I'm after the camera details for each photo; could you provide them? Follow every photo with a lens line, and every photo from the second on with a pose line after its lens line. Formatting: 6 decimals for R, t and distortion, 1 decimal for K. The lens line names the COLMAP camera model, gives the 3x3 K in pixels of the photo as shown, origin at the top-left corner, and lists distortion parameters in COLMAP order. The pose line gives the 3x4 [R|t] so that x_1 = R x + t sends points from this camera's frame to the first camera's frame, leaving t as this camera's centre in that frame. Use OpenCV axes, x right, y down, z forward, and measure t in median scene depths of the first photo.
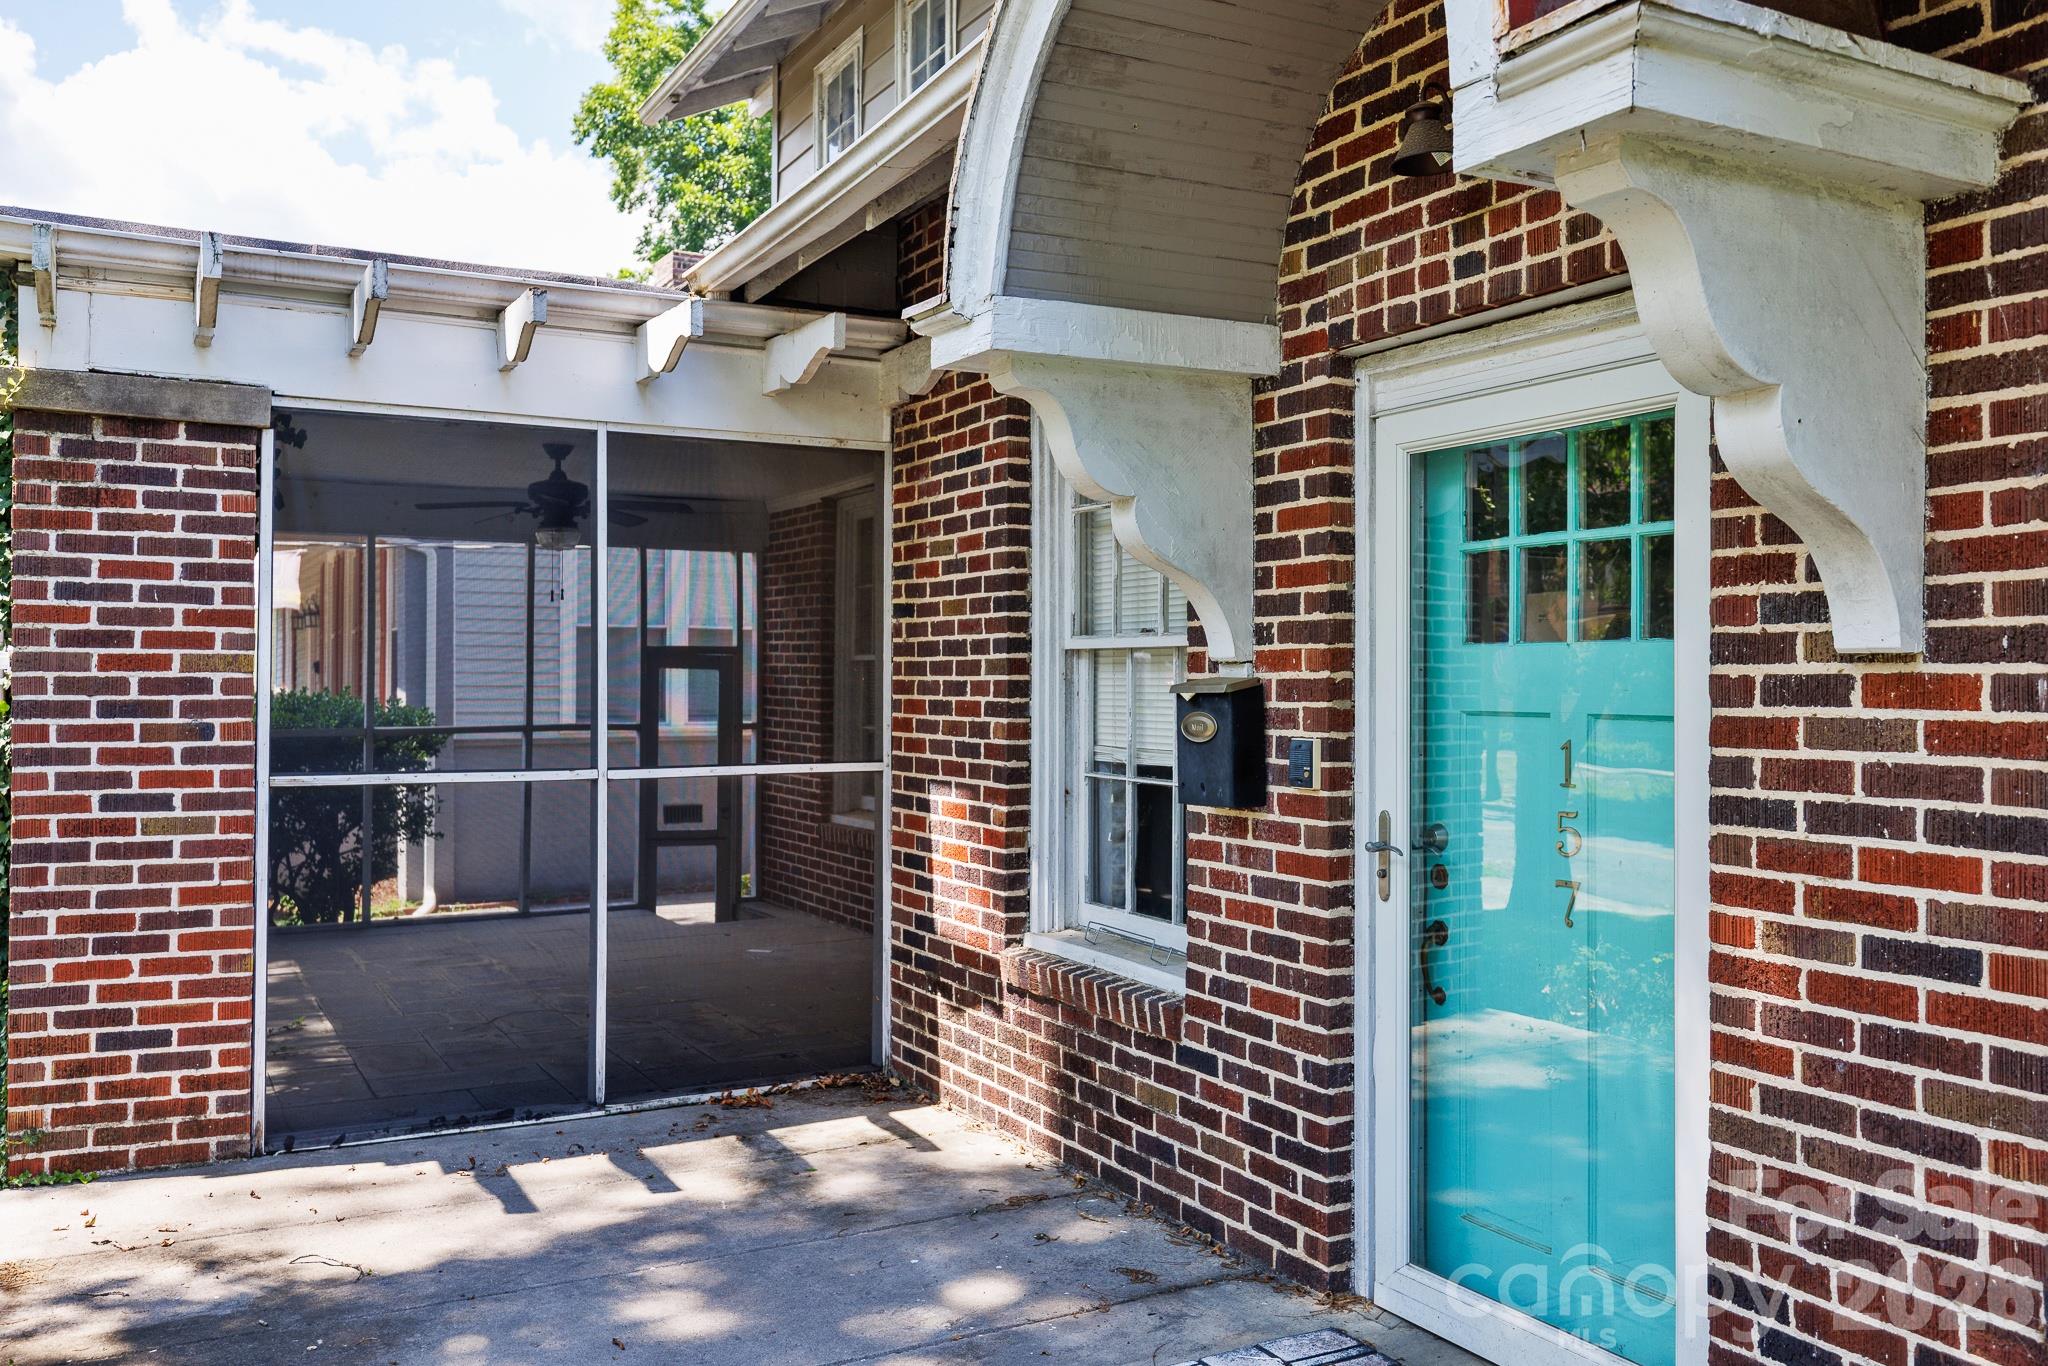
lens RADIAL K [[1668.7, 0, 1022.5], [0, 1668.7, 667.9], [0, 0, 1]] dist [0.004128, 0.000831]
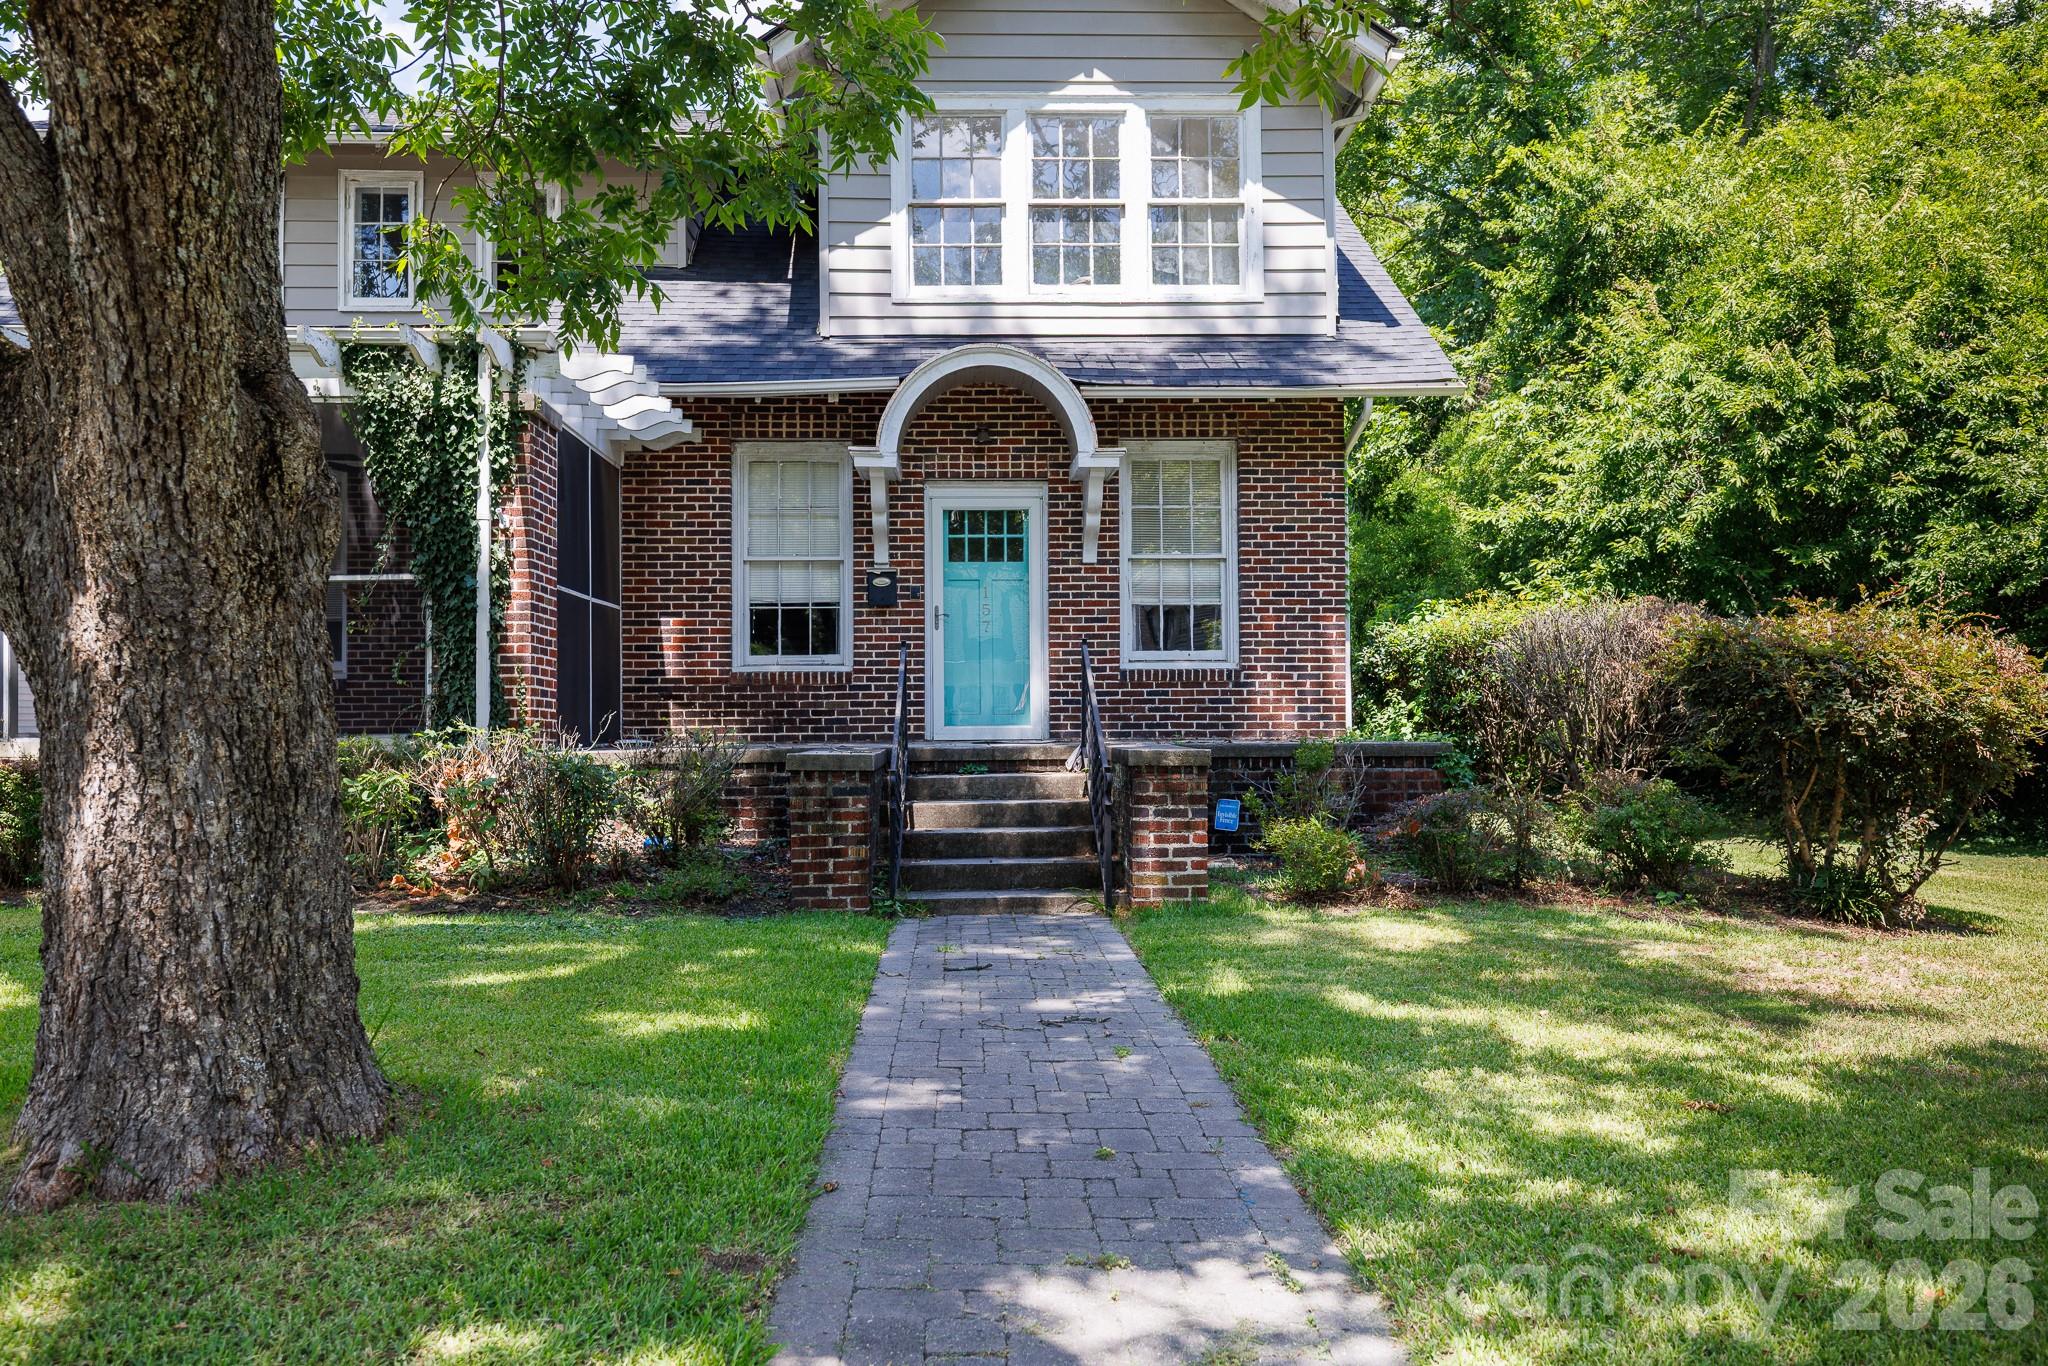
lens RADIAL K [[1569.8, 0, 1024.0], [0, 1569.8, 683.0], [0, 0, 1]] dist [0.000862, -0.001459]
pose [[0.423922, 0.008835, 0.905655, -2.761478], [0.003157, 0.999932, -0.011233, 0.288618], [-0.905693, 0.007621, 0.423866, -0.624783]]
